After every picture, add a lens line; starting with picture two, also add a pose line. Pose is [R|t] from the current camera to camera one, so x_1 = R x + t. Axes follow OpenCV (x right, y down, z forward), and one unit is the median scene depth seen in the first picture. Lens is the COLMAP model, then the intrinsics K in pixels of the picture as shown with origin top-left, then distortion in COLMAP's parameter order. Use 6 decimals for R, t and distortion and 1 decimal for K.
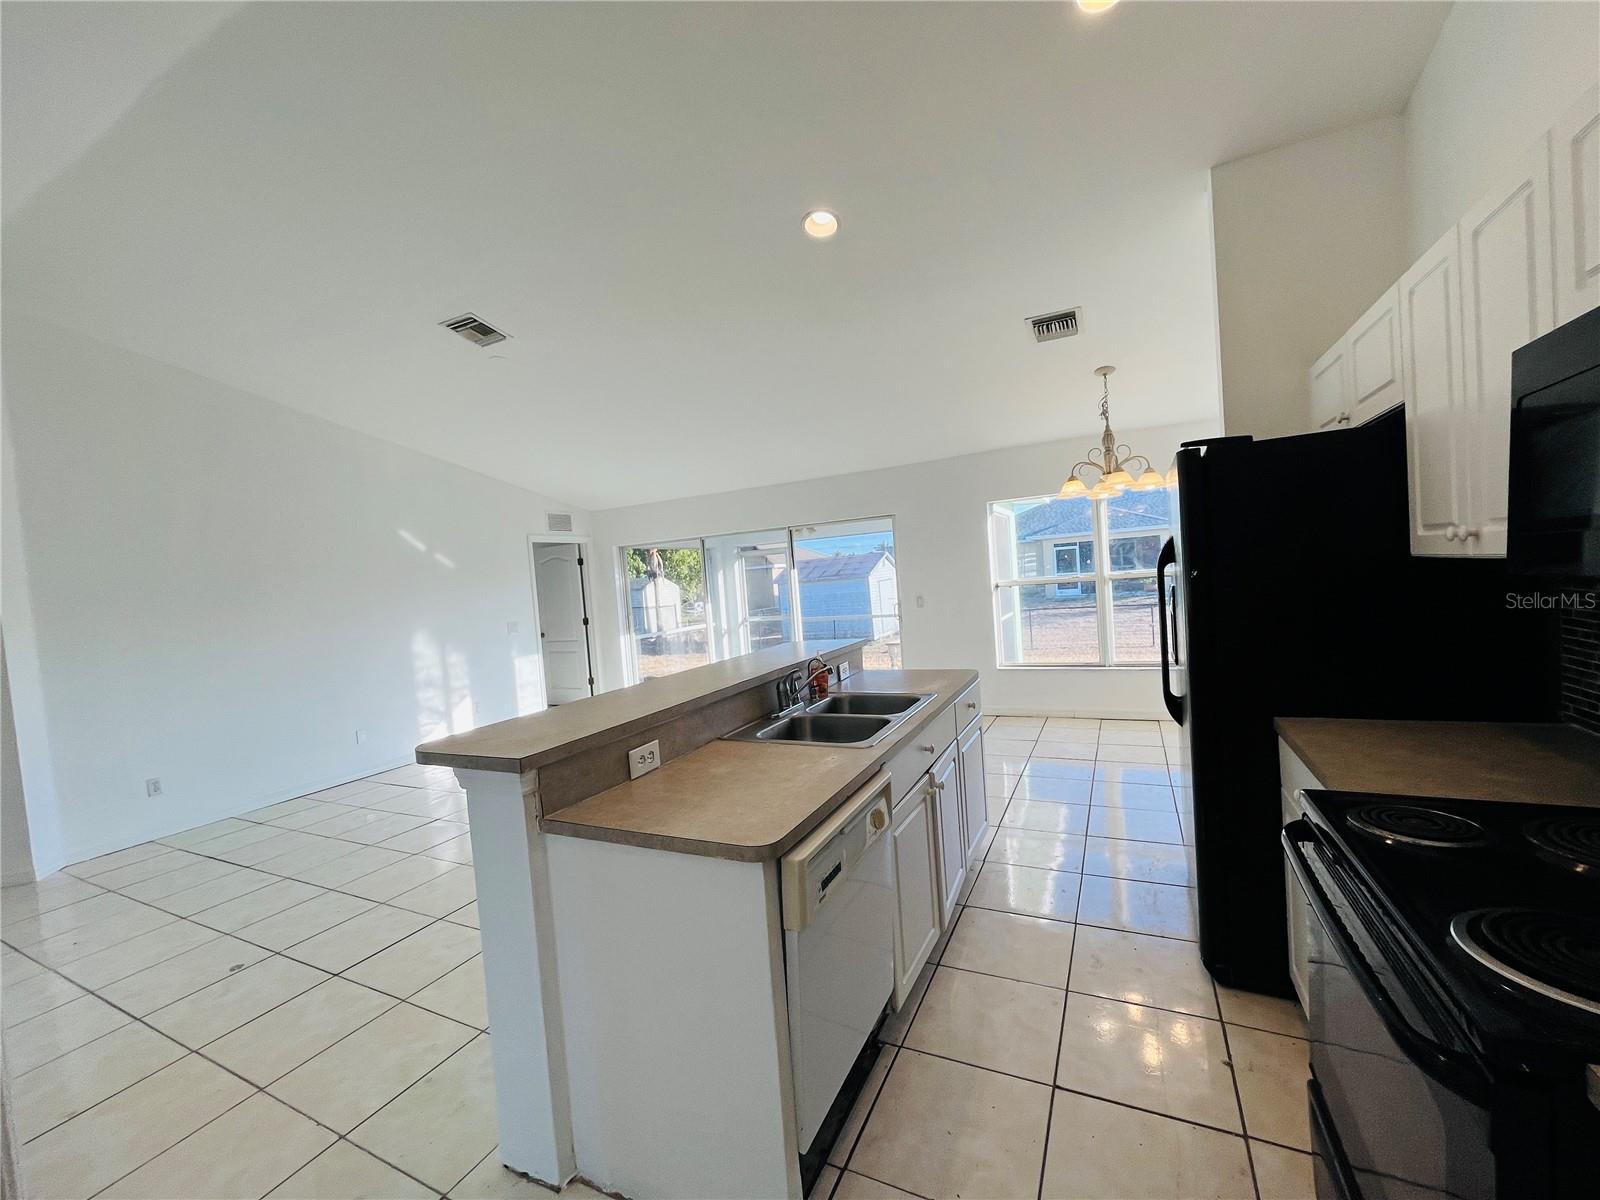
lens RADIAL K [[645.9, 0, 808.1], [0, 645.9, 601.7], [0, 0, 1]] dist [0.001539, 0.000560]
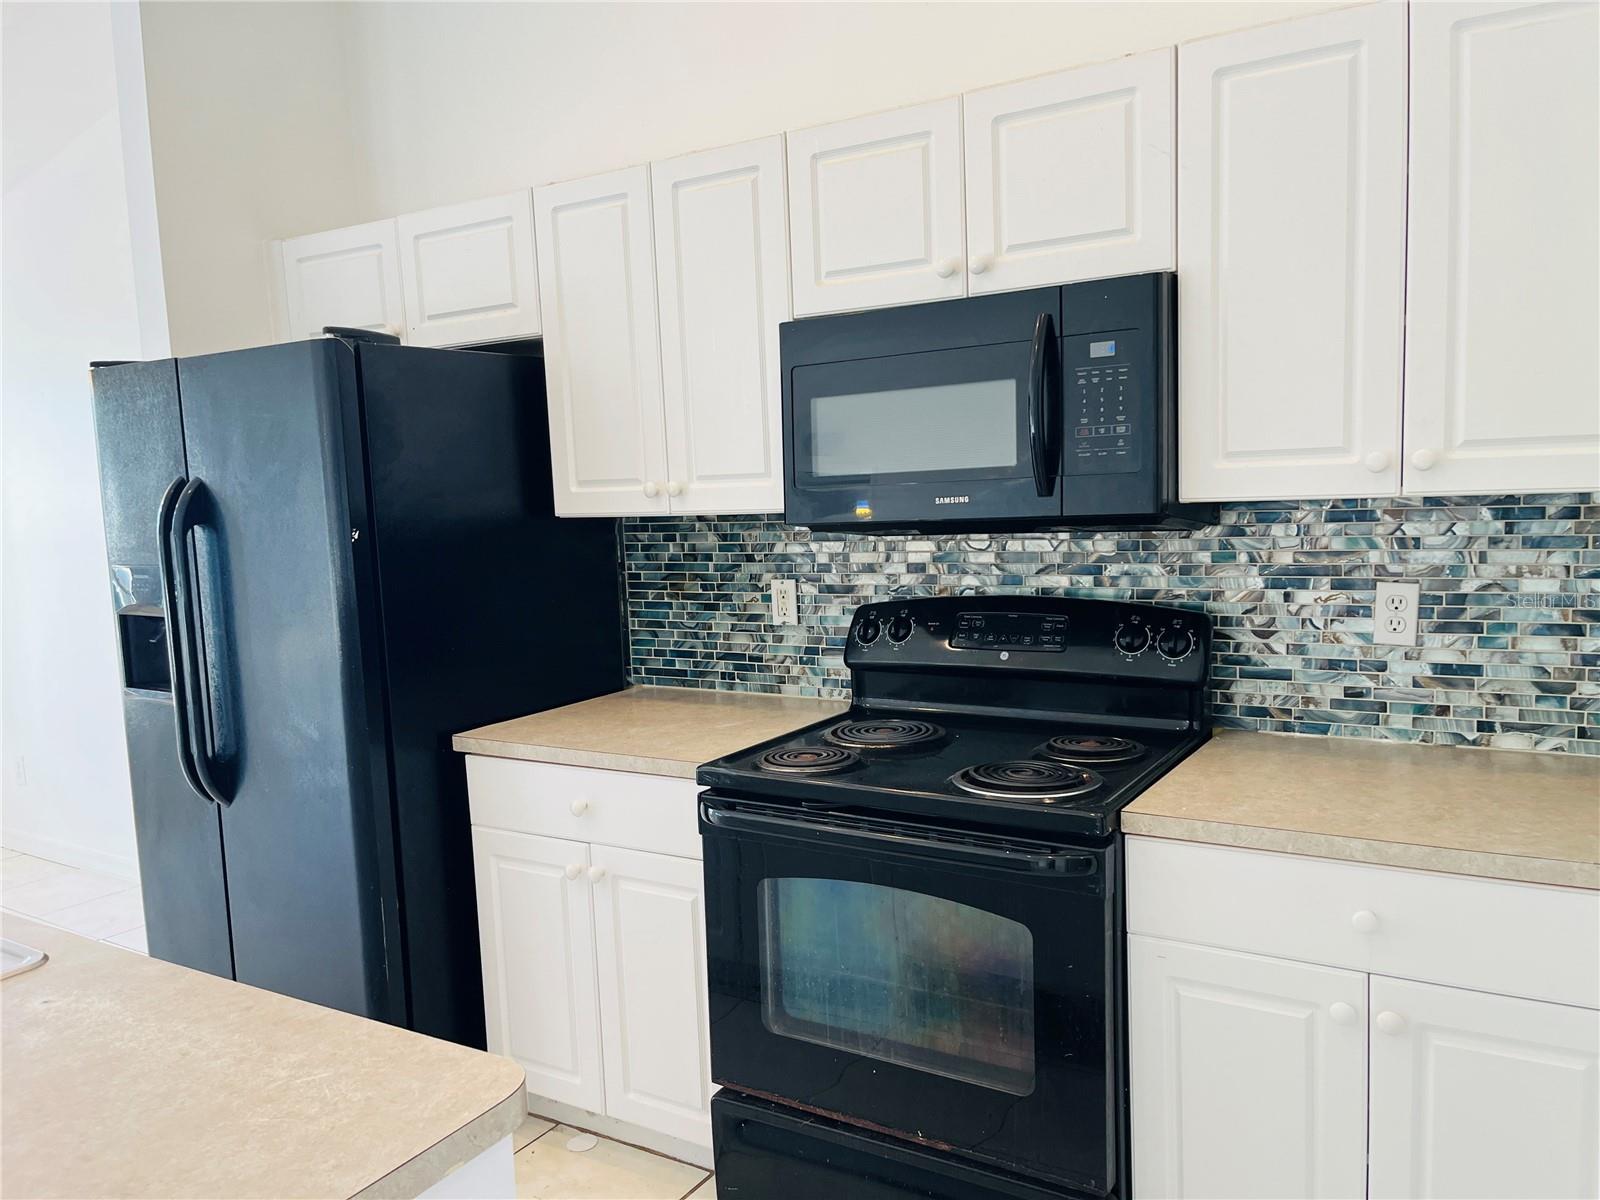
lens RADIAL K [[1196.0, 0, 798.4], [0, 1196.0, 618.7], [0, 0, 1]] dist [0.045427, -0.002146]
pose [[0.094948, -0.040866, 0.994643, -0.672379], [0.068966, 0.997026, 0.034381, 0.034297], [-0.993090, 0.065332, 0.097484, 0.551956]]
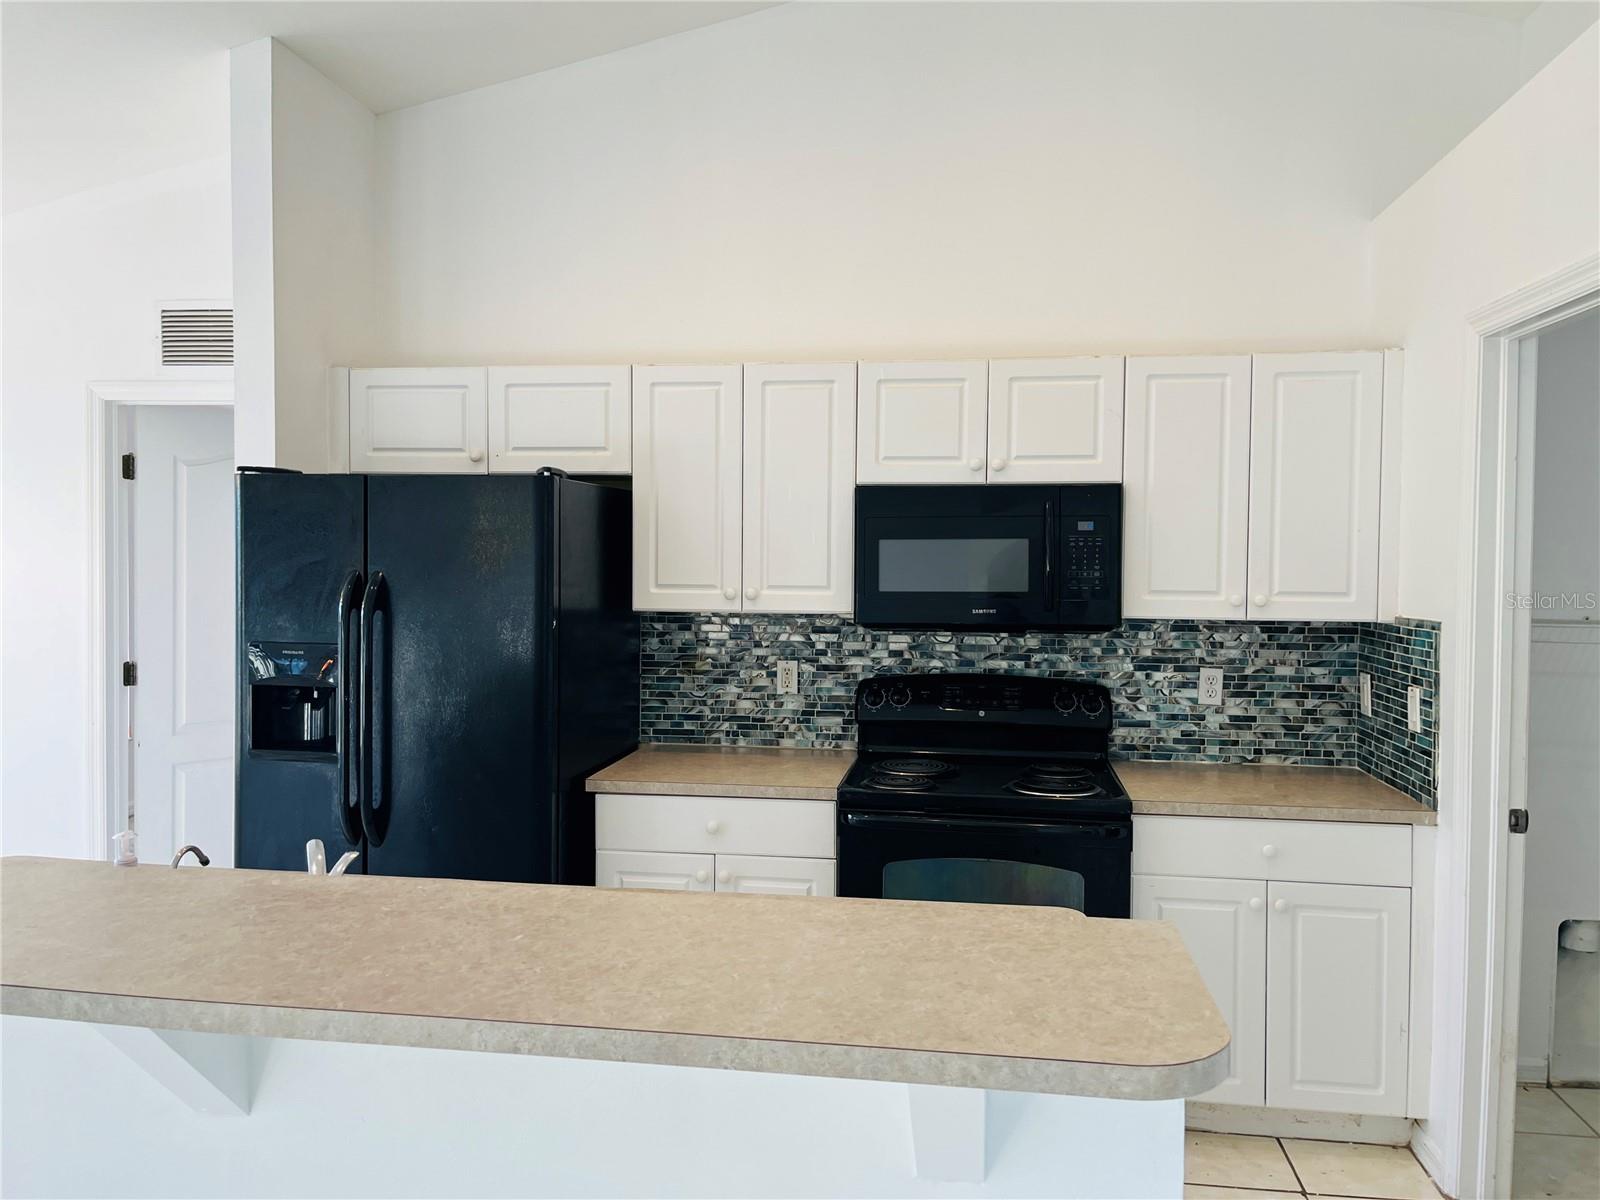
lens RADIAL K [[1189.8, 0, 800.0], [0, 1189.8, 600.0], [0, 0, 1]] dist [0.068798, -0.002762]
pose [[-0.299743, 0.040310, 0.953168, -1.192438], [0.050844, 0.998362, -0.026233, -0.020297], [-0.952664, 0.040599, -0.301302, 1.410450]]
